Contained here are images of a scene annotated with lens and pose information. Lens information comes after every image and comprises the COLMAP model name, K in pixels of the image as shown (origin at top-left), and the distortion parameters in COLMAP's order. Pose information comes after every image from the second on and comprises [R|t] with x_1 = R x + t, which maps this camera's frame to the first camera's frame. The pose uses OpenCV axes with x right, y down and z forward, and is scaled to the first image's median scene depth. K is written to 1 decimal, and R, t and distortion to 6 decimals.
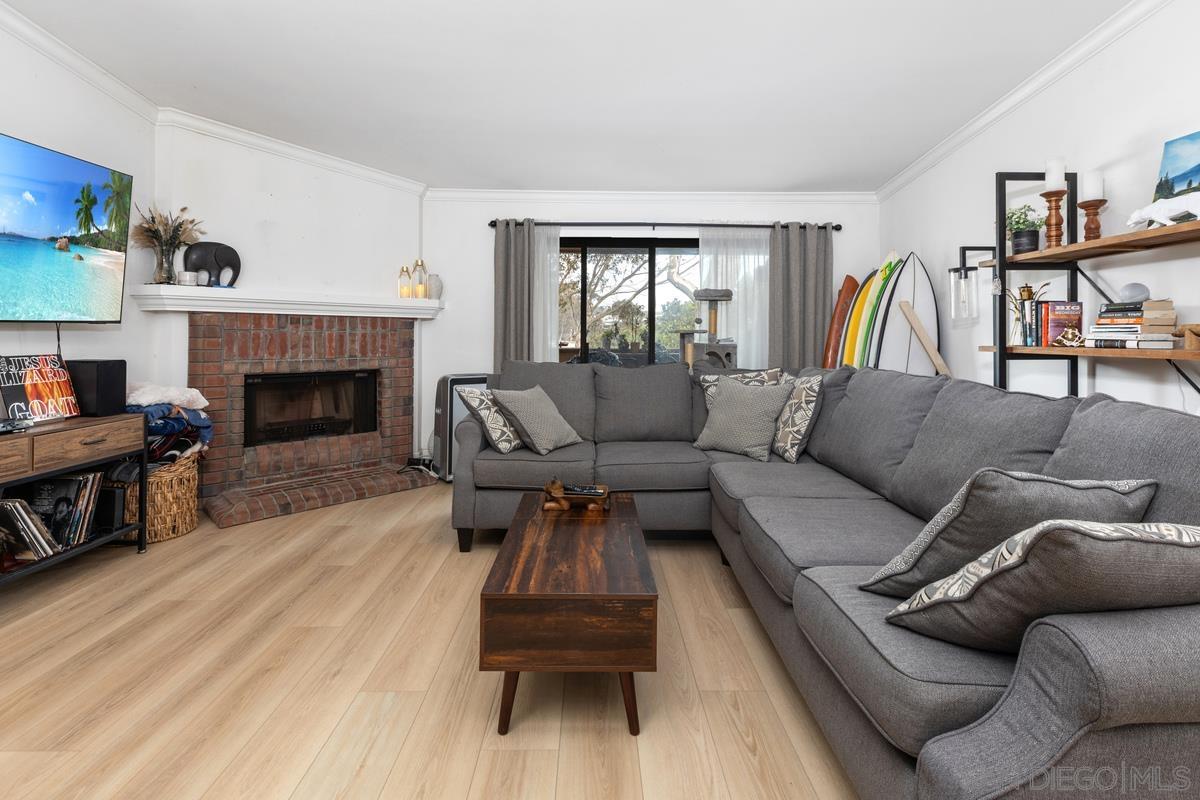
lens RADIAL K [[557.9, 0, 602.7], [0, 557.9, 333.6], [0, 0, 1]] dist [0.002876, -0.000101]
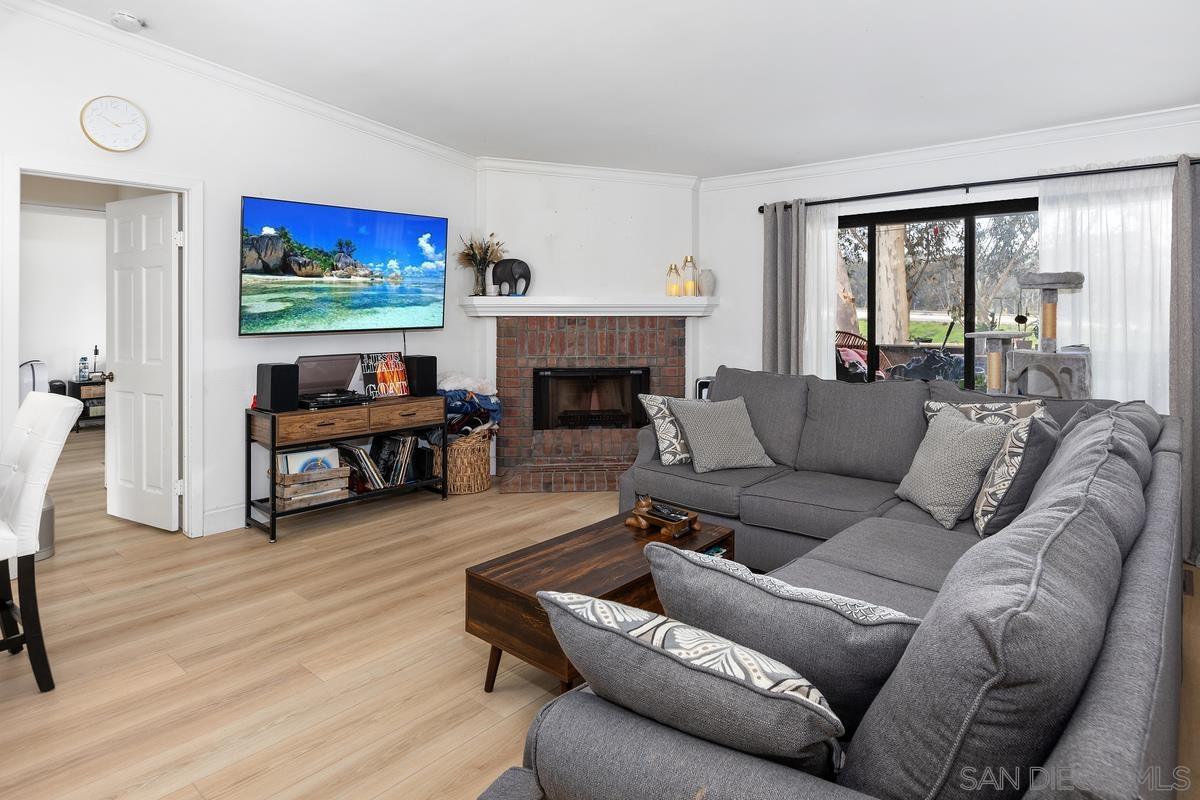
lens RADIAL K [[676.3, 0, 605.4], [0, 676.3, 307.5], [0, 0, 1]] dist [0.000011, -0.000593]
pose [[0.746343, -0.010483, -0.665479, 0.435307], [0.008040, 0.999945, -0.006735, -0.045240], [0.665513, -0.000323, 0.746386, 0.033807]]
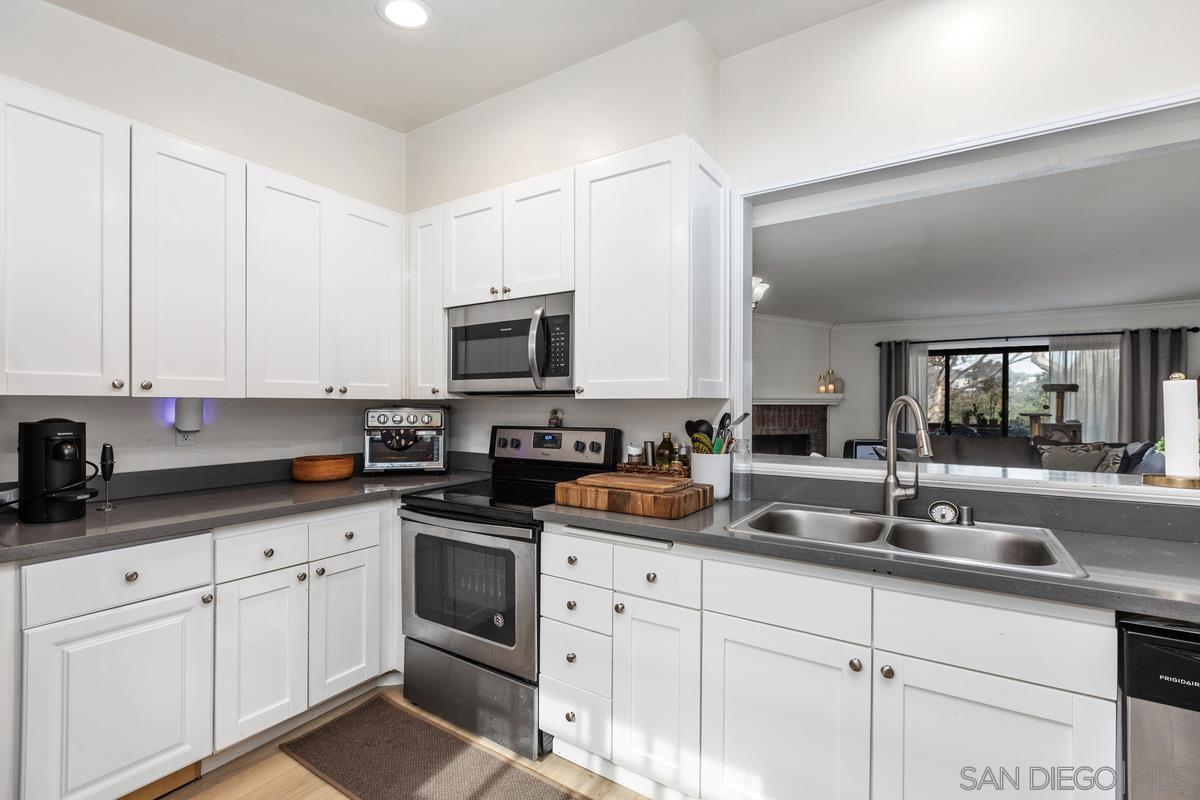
lens RADIAL K [[545.3, 0, 600.0], [0, 545.3, 400.0], [0, 0, 1]] dist [0.000554, -0.000187]
pose [[0.835378, -0.003015, -0.549667, -0.011382], [0.002844, 0.999995, -0.001161, -0.052596], [0.549668, -0.000593, 0.835383, -0.929062]]
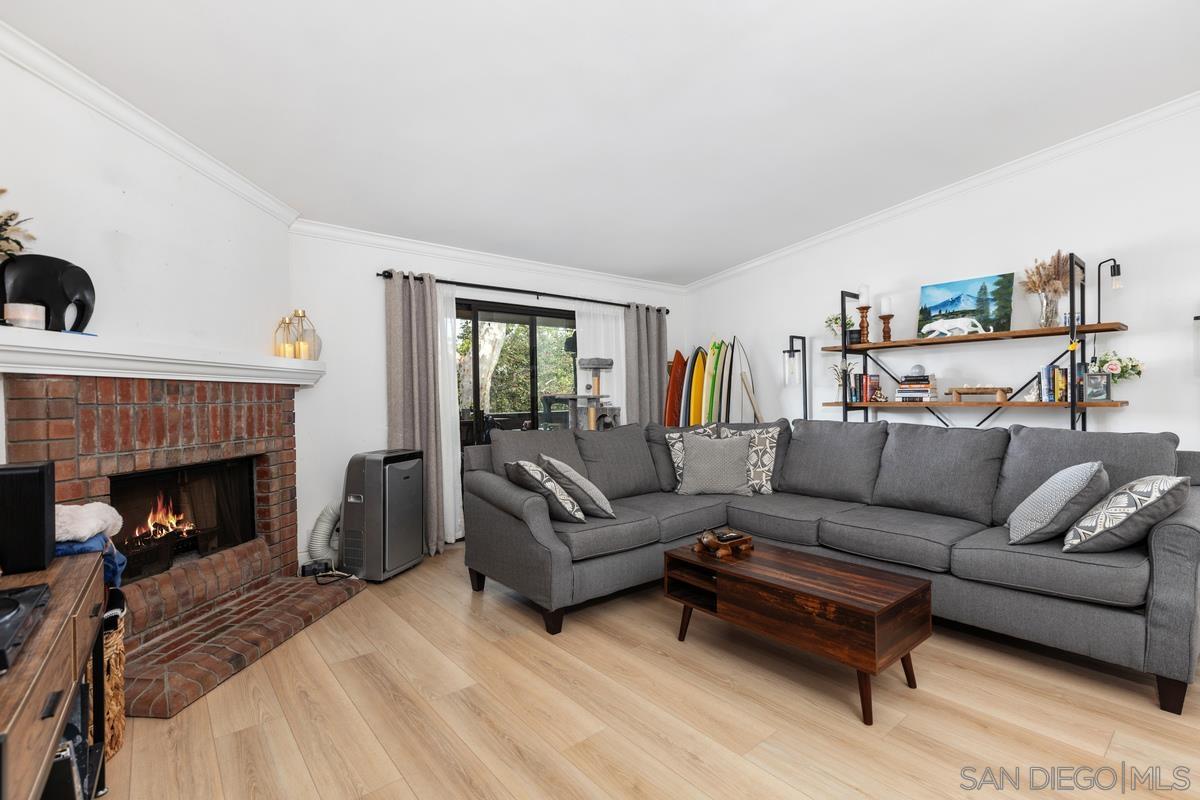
lens RADIAL K [[543.0, 0, 600.0], [0, 543.0, 400.0], [0, 0, 1]] dist [0.002268, 0.000600]
pose [[0.781790, -0.018867, 0.623257, -0.600874], [0.017257, 0.999814, 0.008619, -0.007367], [-0.623303, 0.004017, 0.781970, 0.189265]]
